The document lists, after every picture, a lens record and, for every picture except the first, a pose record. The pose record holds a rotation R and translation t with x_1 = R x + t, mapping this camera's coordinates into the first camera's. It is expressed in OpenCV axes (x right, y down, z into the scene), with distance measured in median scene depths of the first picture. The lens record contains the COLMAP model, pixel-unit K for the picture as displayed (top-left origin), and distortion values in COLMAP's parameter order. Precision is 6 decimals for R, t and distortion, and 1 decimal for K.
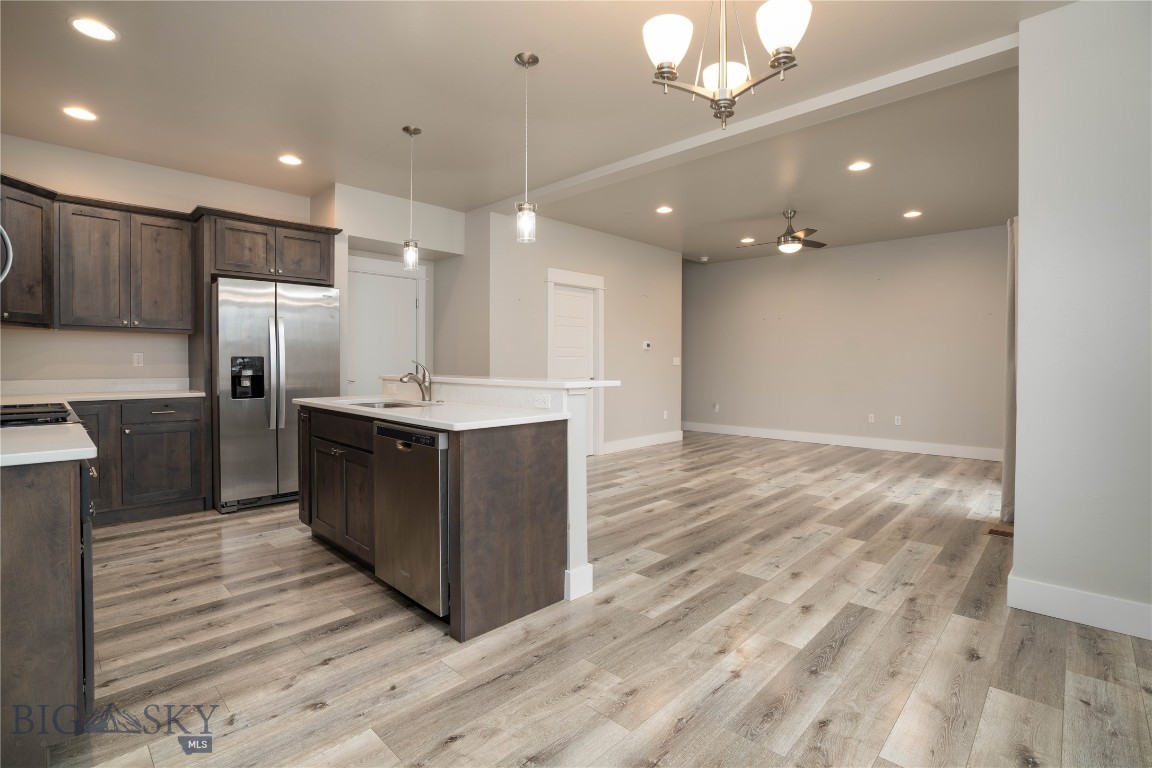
lens RADIAL K [[537.9, 0, 574.3], [0, 537.9, 369.3], [0, 0, 1]] dist [-0.052732, 0.014837]
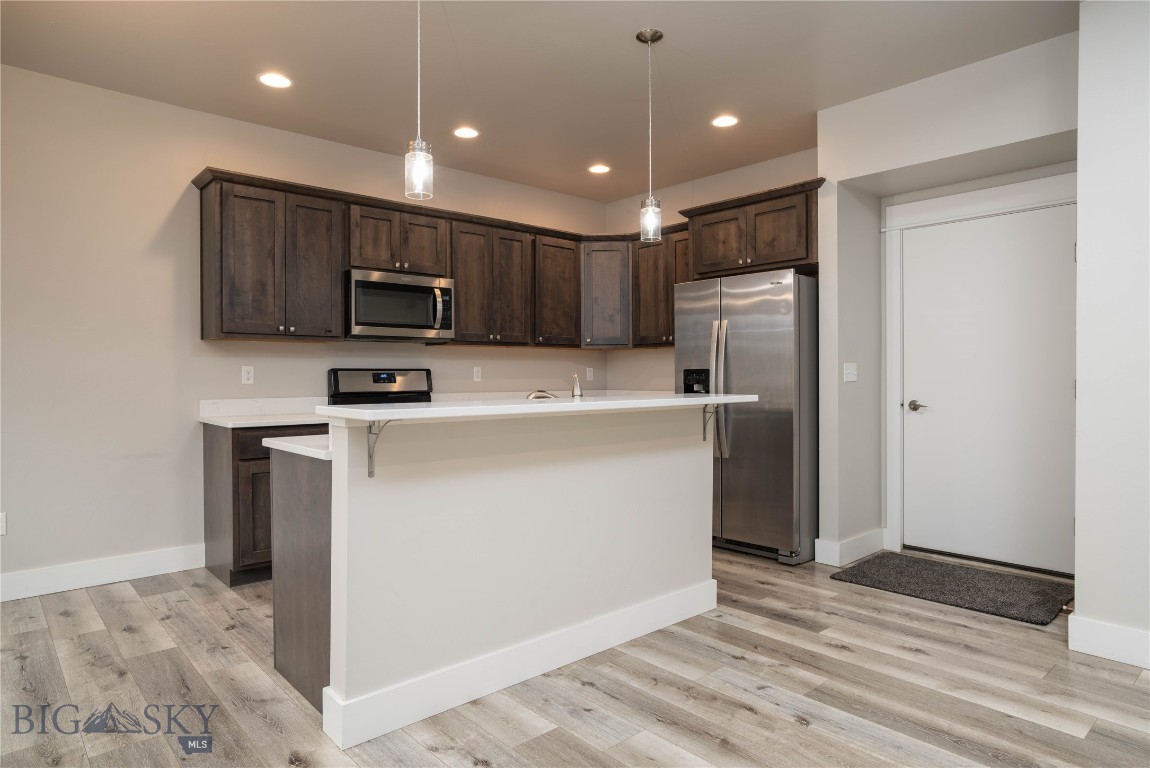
lens RADIAL K [[670.4, 0, 561.4], [0, 670.4, 386.6], [0, 0, 1]] dist [-0.021543, 0.012863]
pose [[-0.074109, 0.015015, -0.997137, 0.557861], [-0.007792, 0.999847, 0.015635, -0.010969], [0.997220, 0.008928, -0.073981, 0.943021]]
